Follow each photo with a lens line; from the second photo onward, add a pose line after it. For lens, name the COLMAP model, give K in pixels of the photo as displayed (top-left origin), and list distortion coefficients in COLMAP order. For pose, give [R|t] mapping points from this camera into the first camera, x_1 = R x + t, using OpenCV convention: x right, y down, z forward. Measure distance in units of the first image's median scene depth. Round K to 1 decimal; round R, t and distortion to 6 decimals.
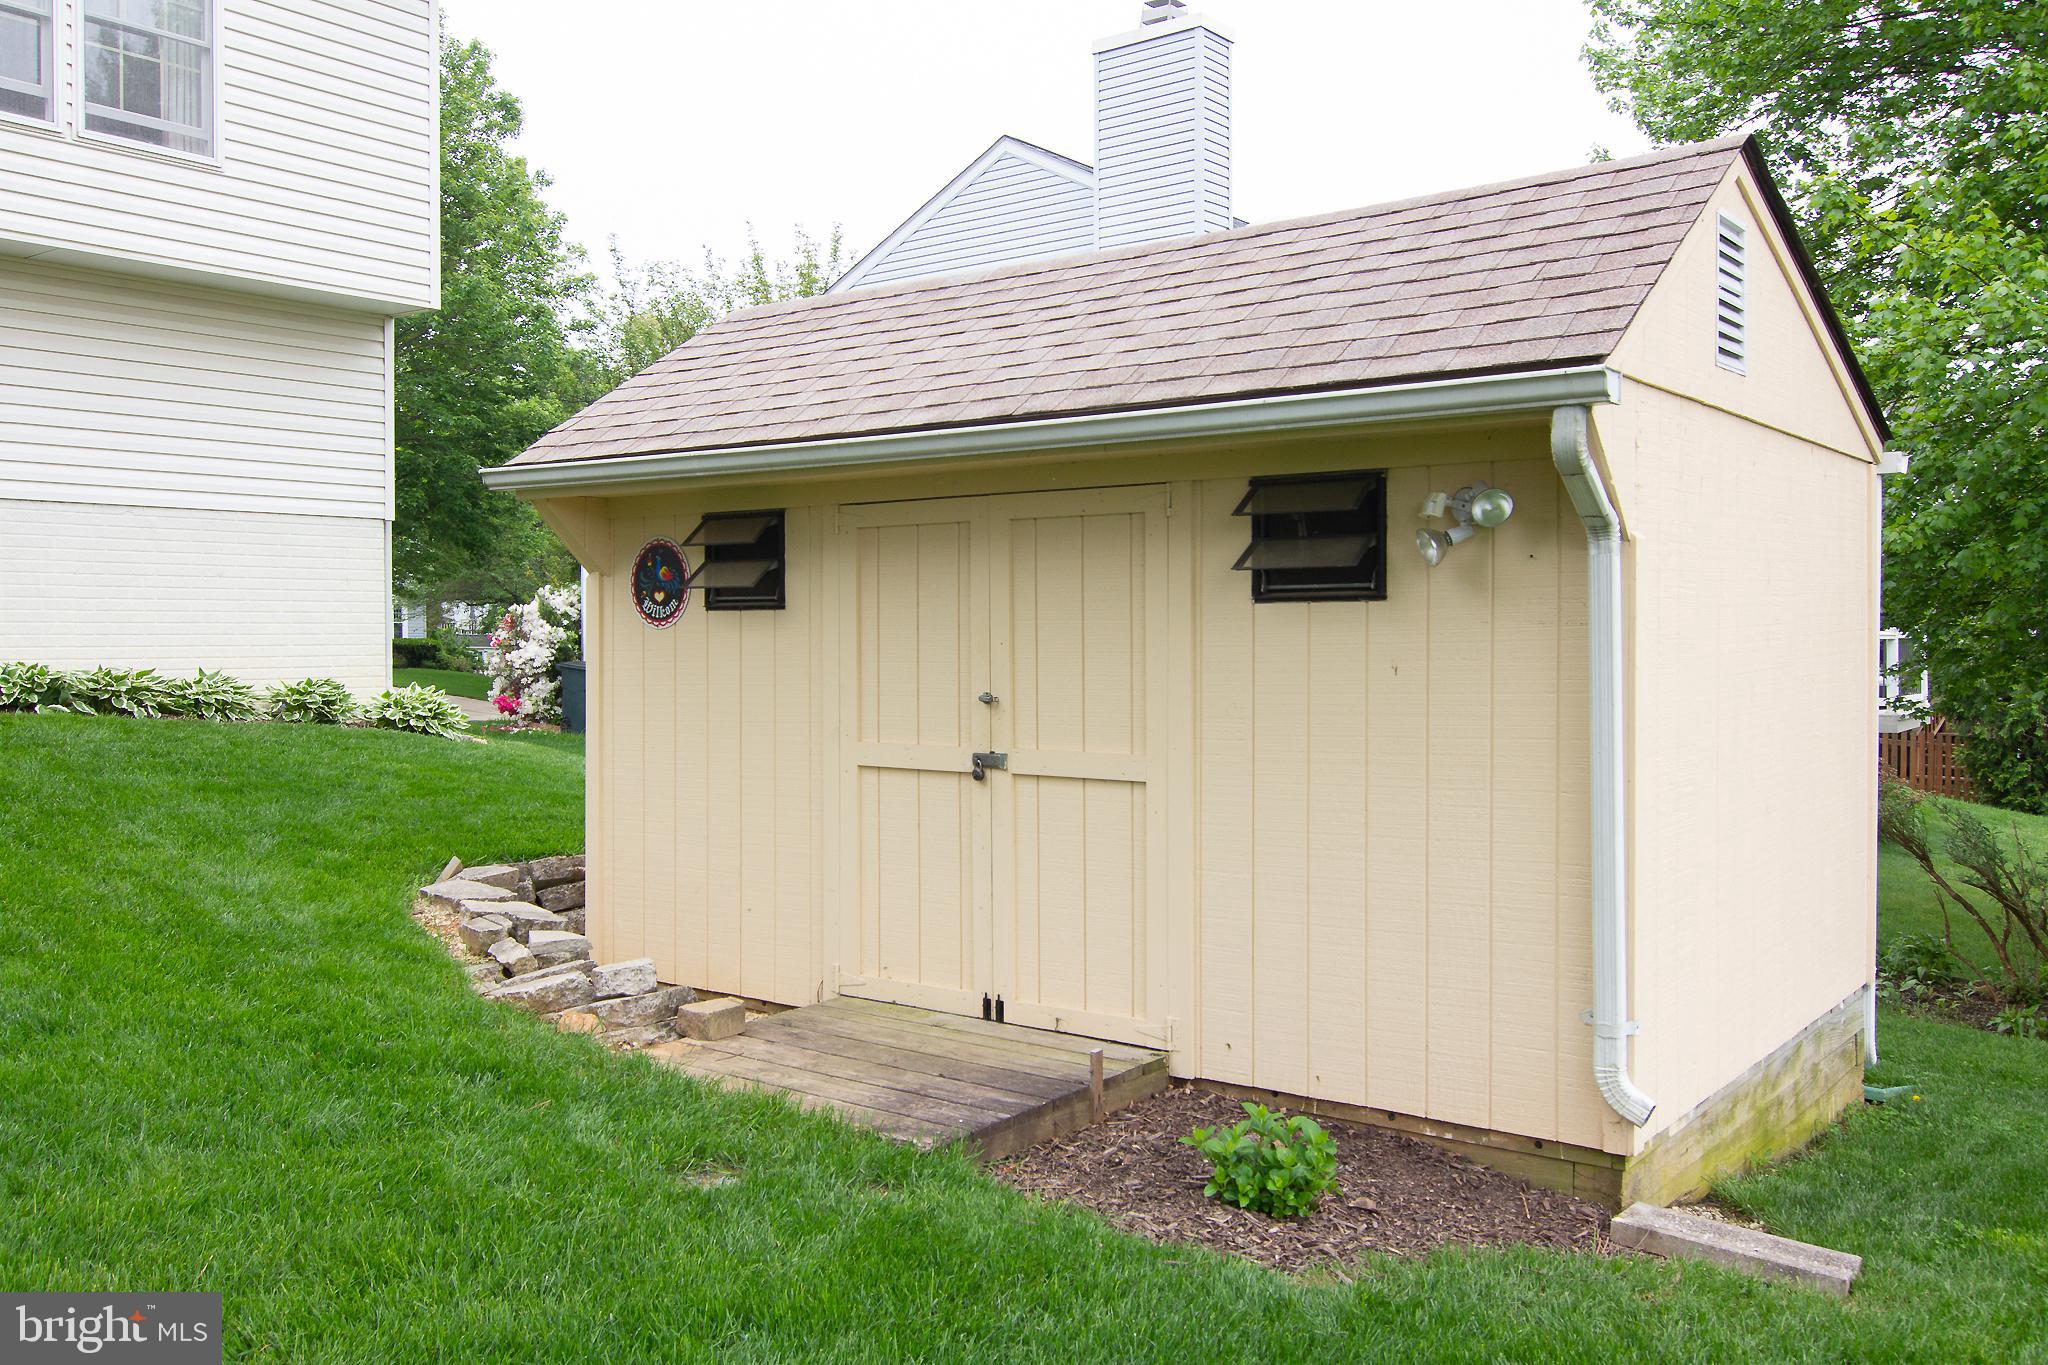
lens RADIAL K [[1701.6, 0, 1018.7], [0, 1701.6, 690.6], [0, 0, 1]] dist [0.008342, -0.014641]
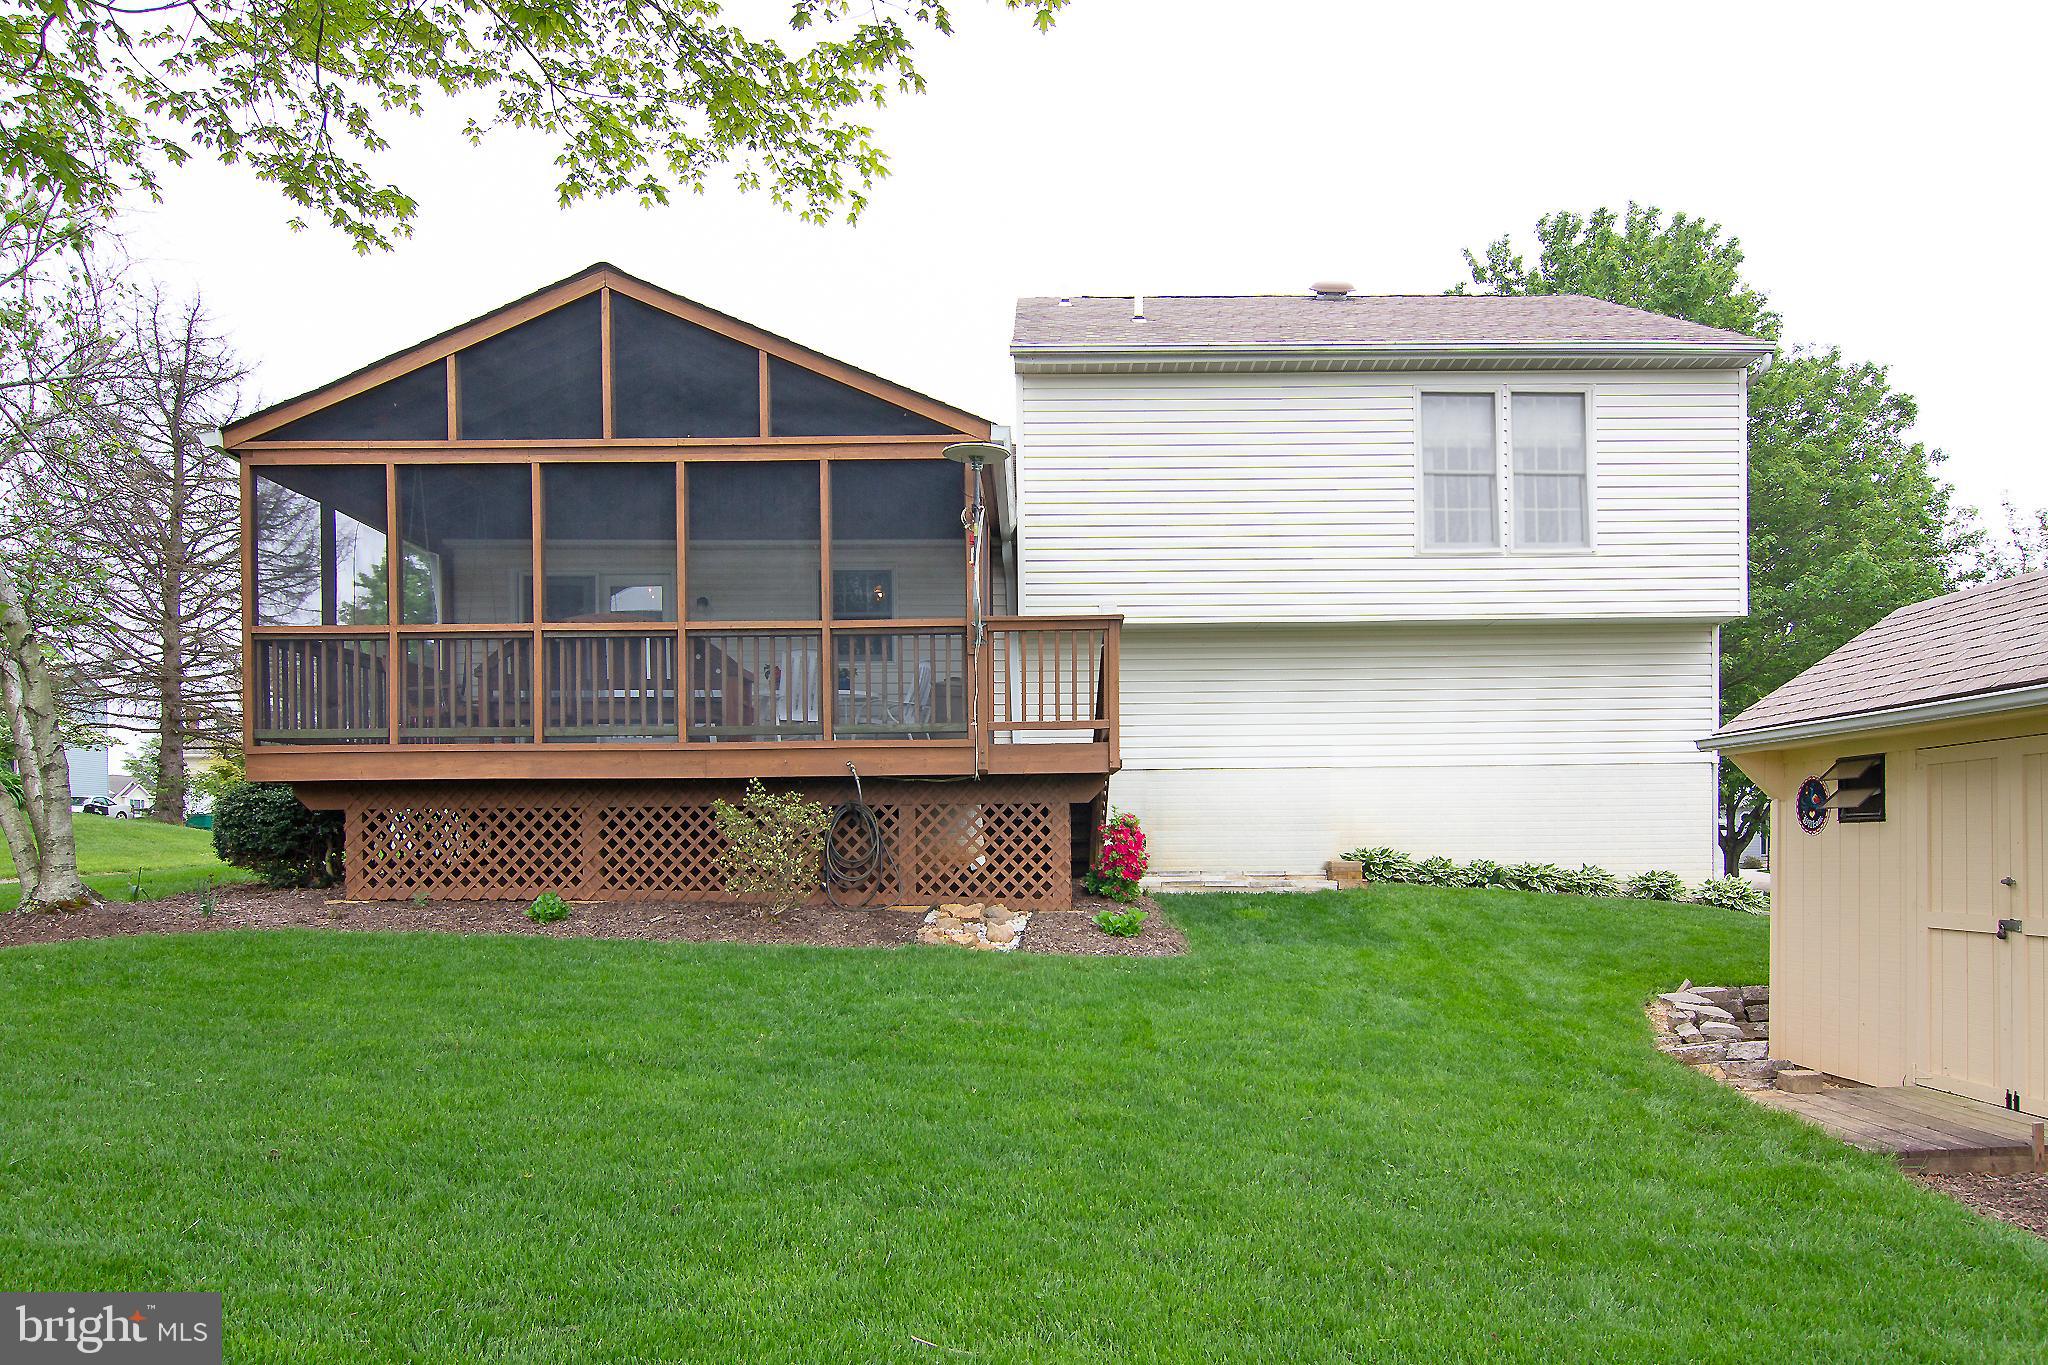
lens RADIAL K [[1225.5, 0, 1023.1], [0, 1225.5, 683.3], [0, 0, 1]] dist [-0.002618, -0.008534]
pose [[0.595639, -0.111662, -0.795453, 0.251358], [-0.018734, 0.988090, -0.152731, 0.009323], [0.803034, 0.105875, 0.586453, -0.219588]]
